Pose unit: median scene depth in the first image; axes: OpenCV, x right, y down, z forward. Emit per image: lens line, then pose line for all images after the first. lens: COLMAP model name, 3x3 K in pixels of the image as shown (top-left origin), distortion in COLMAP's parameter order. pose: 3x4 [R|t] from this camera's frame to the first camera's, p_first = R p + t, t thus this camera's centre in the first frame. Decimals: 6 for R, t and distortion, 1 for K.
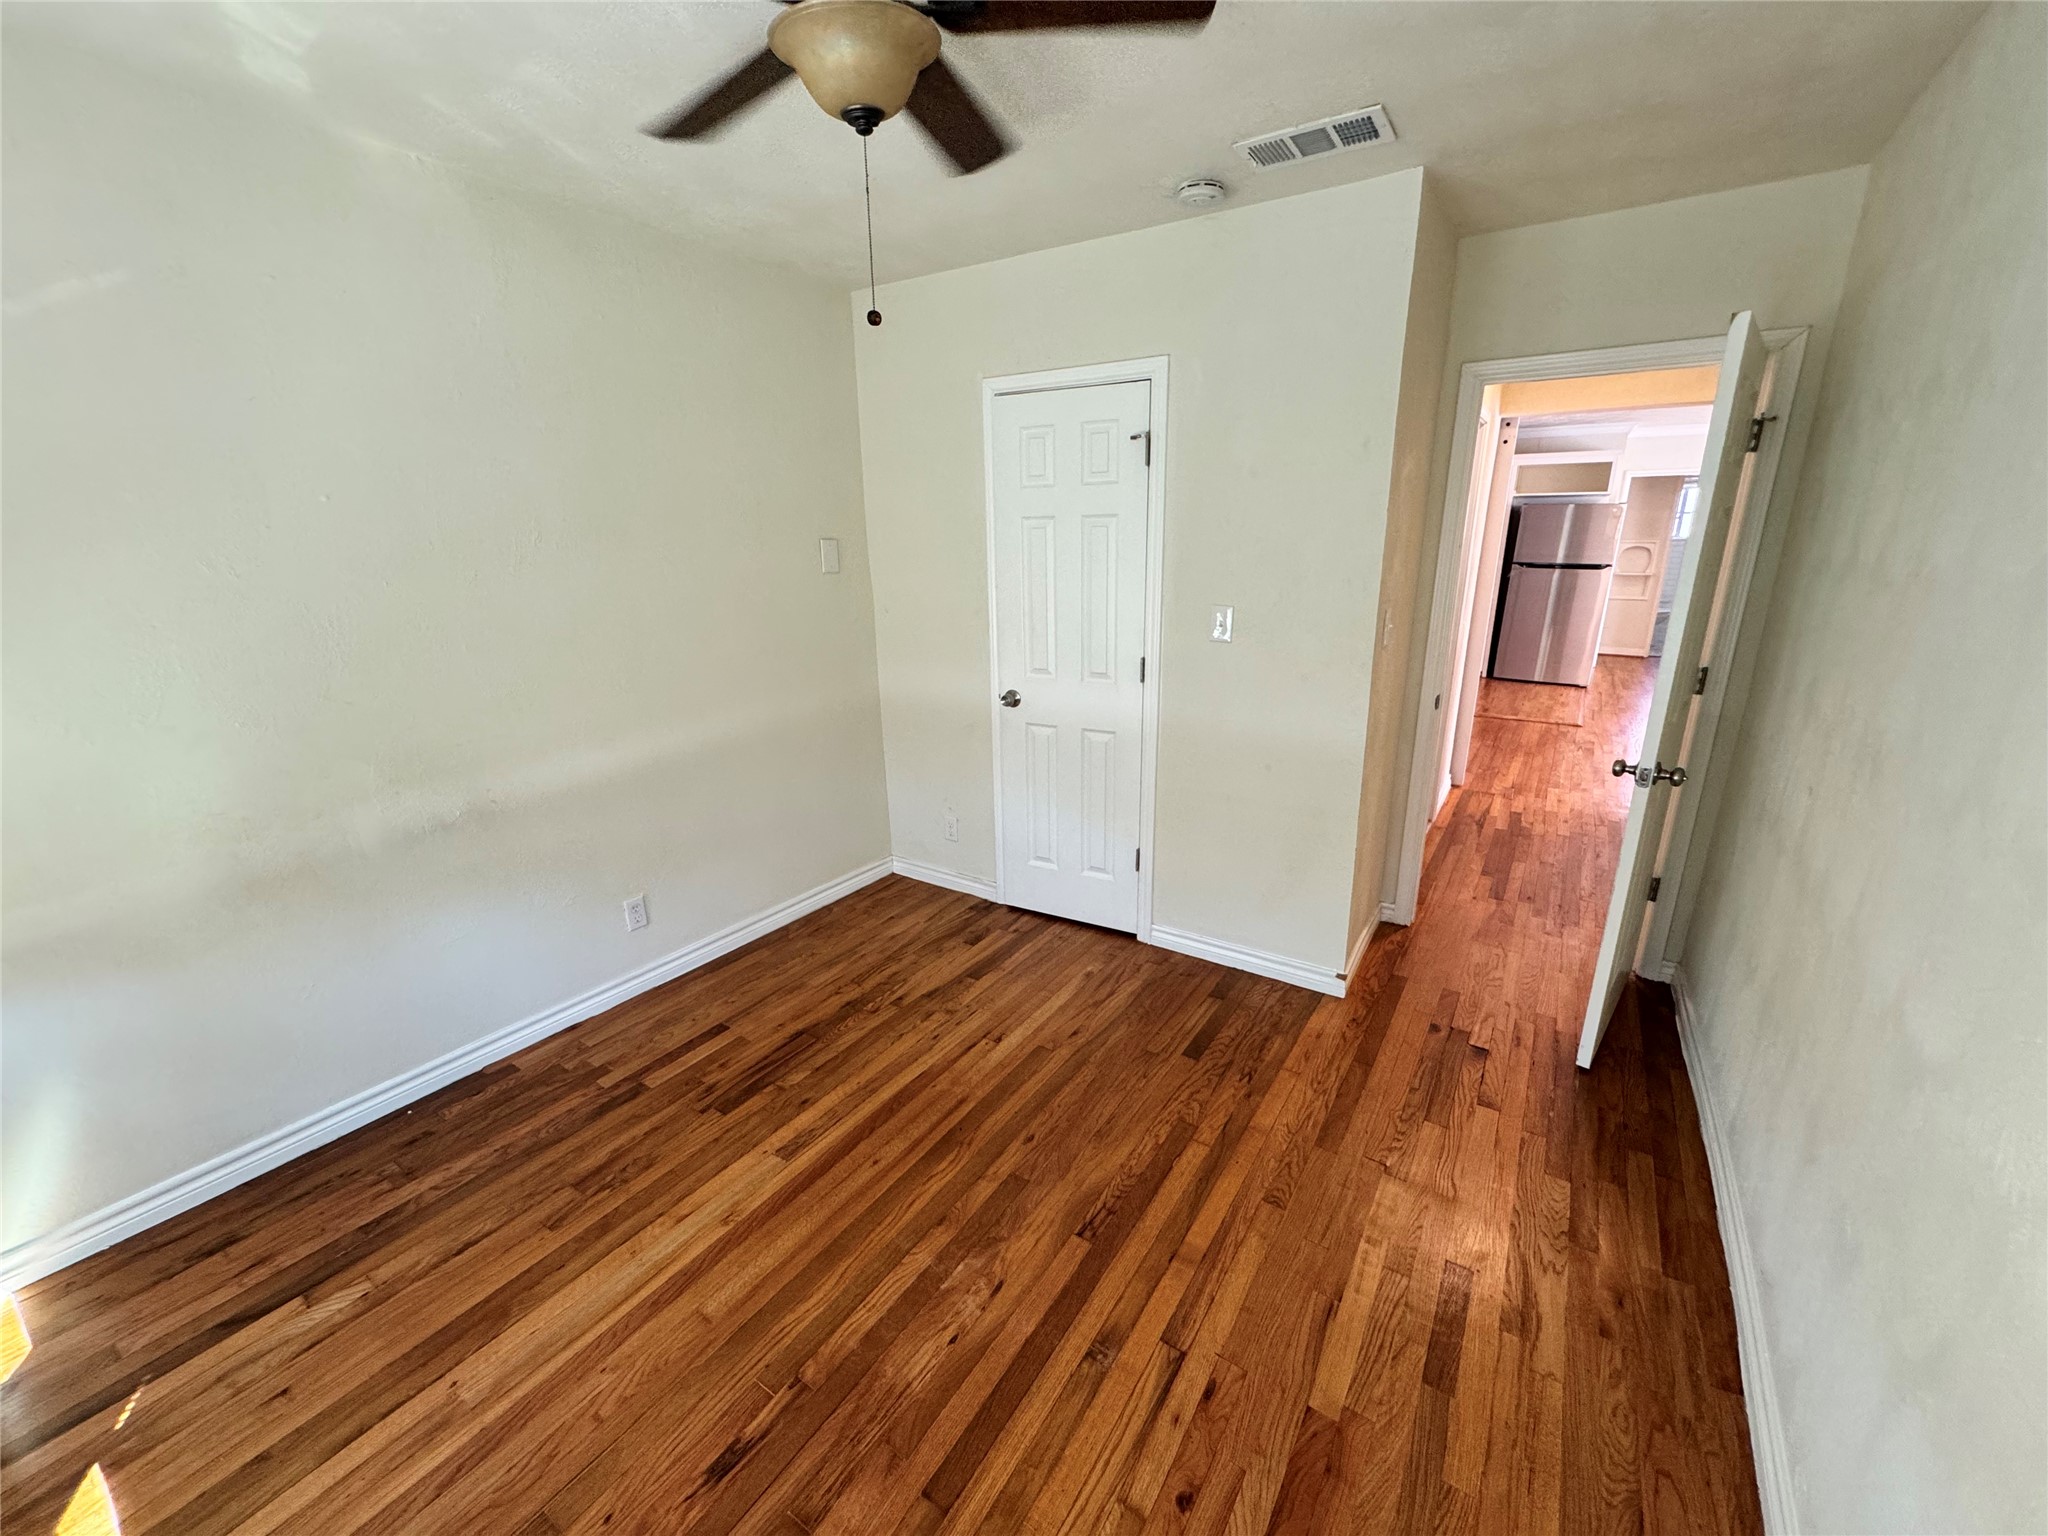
lens RADIAL K [[820.1, 0, 1033.8], [0, 820.1, 767.9], [0, 0, 1]] dist [-0.002767, 0.000881]
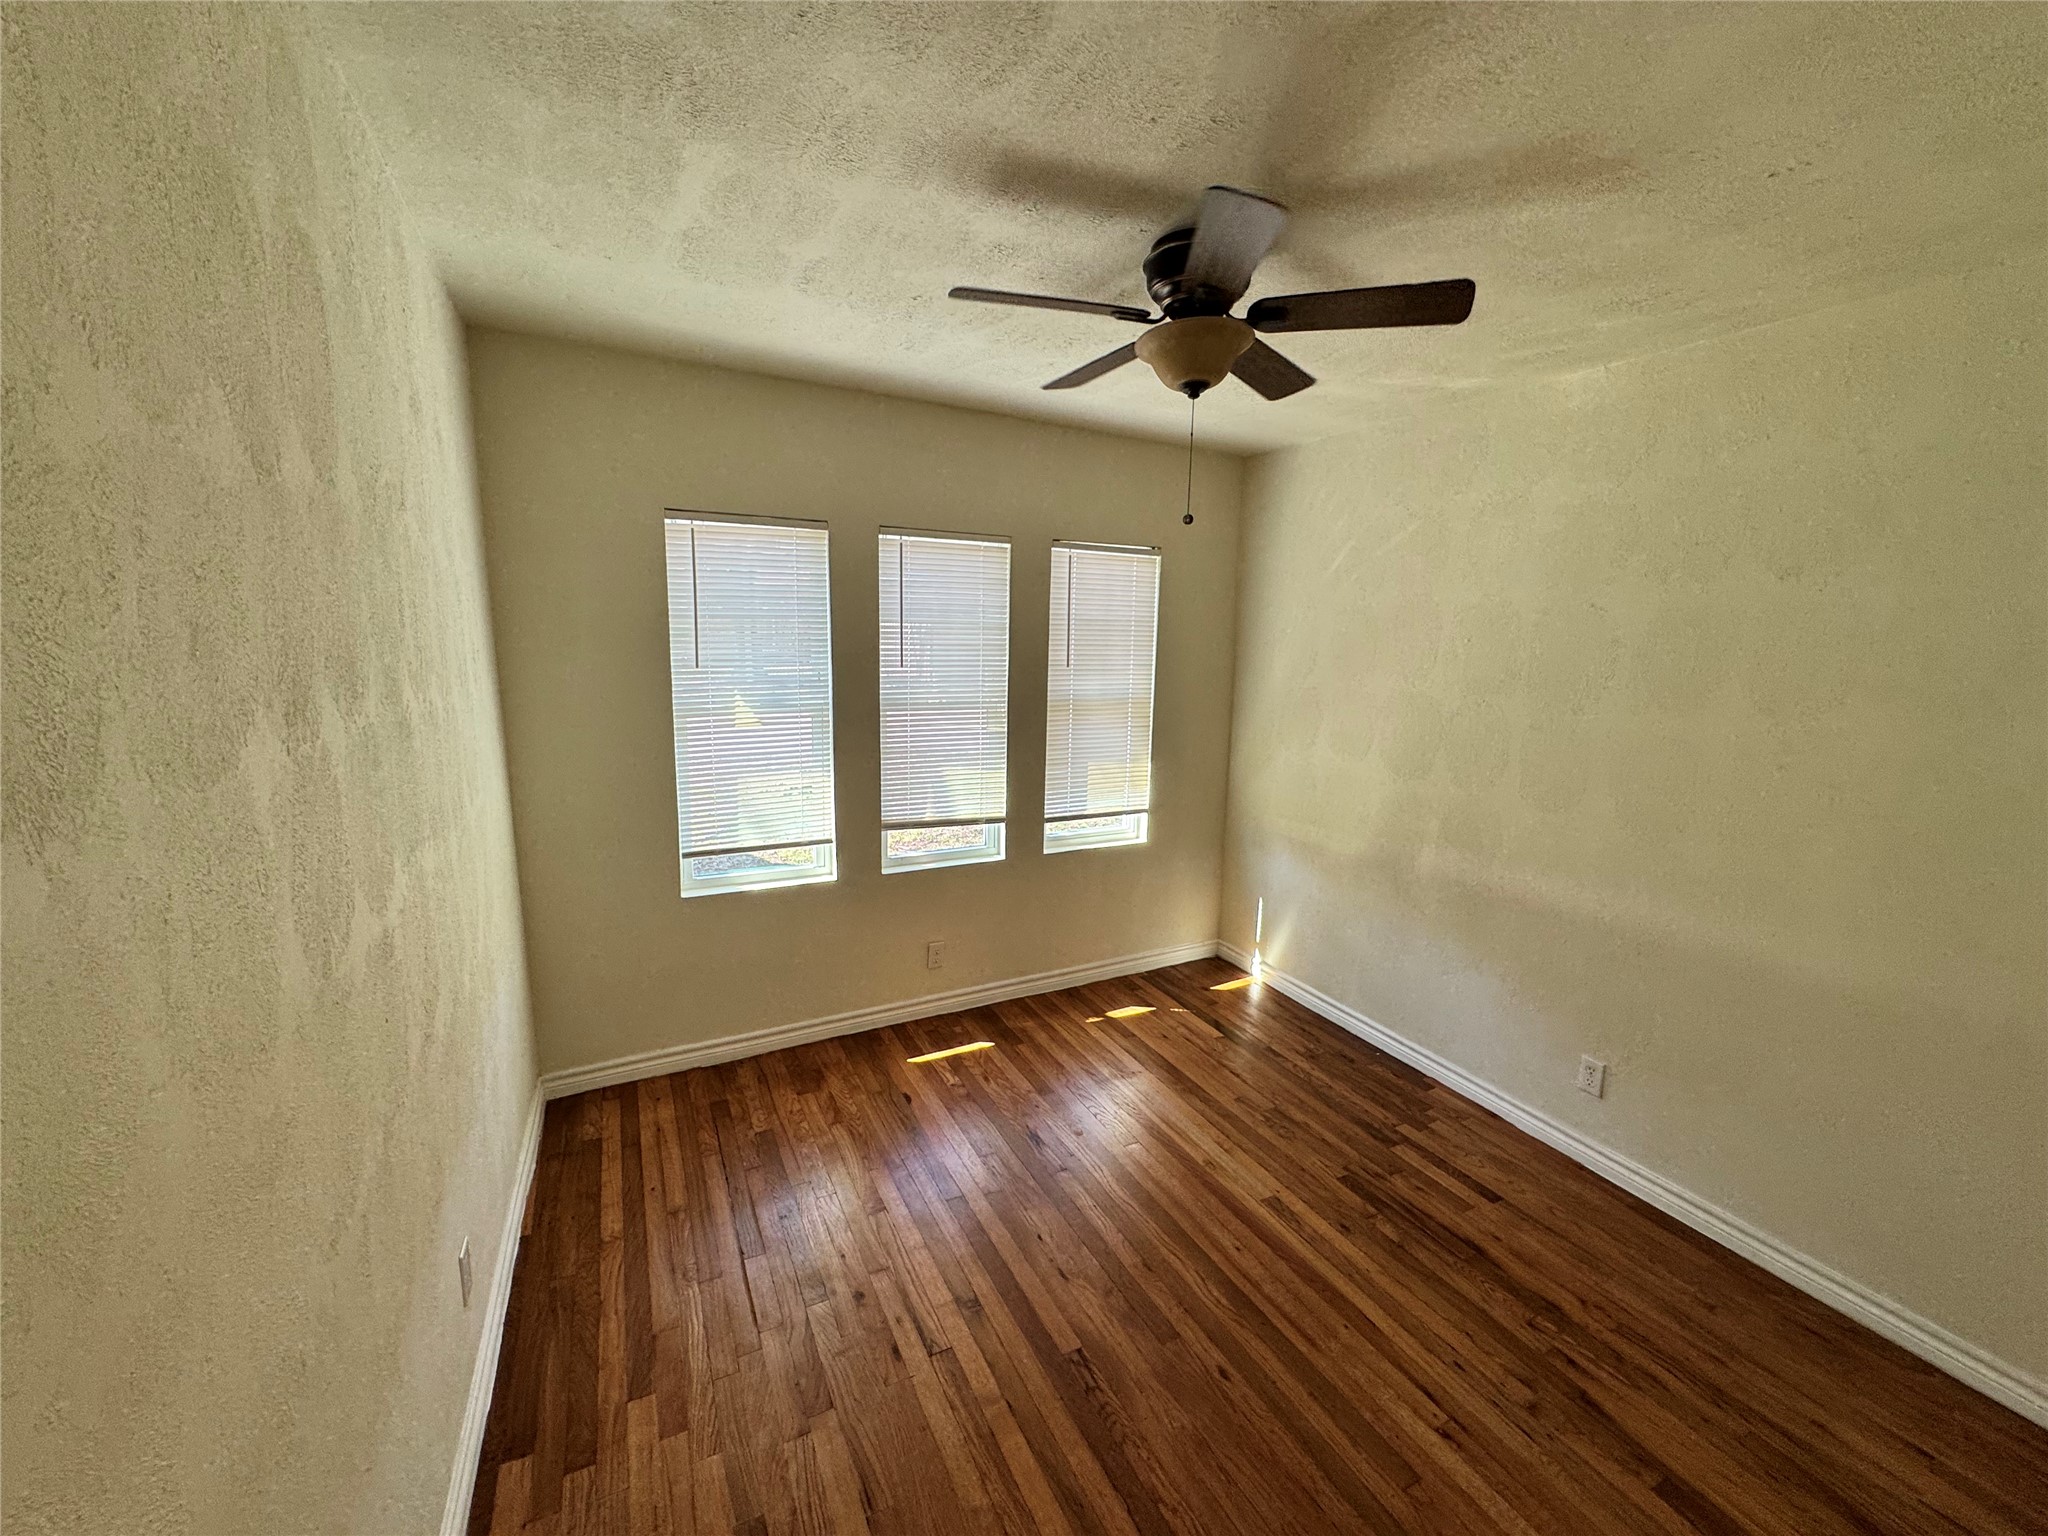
lens RADIAL K [[820.1, 0, 1029.4], [0, 820.1, 771.6], [0, 0, 1]] dist [-0.002767, 0.000881]
pose [[-0.503344, 0.140970, -0.852509, 0.743452], [-0.257592, 0.917263, 0.303767, -0.331444], [0.824797, 0.372499, -0.425386, 0.975338]]
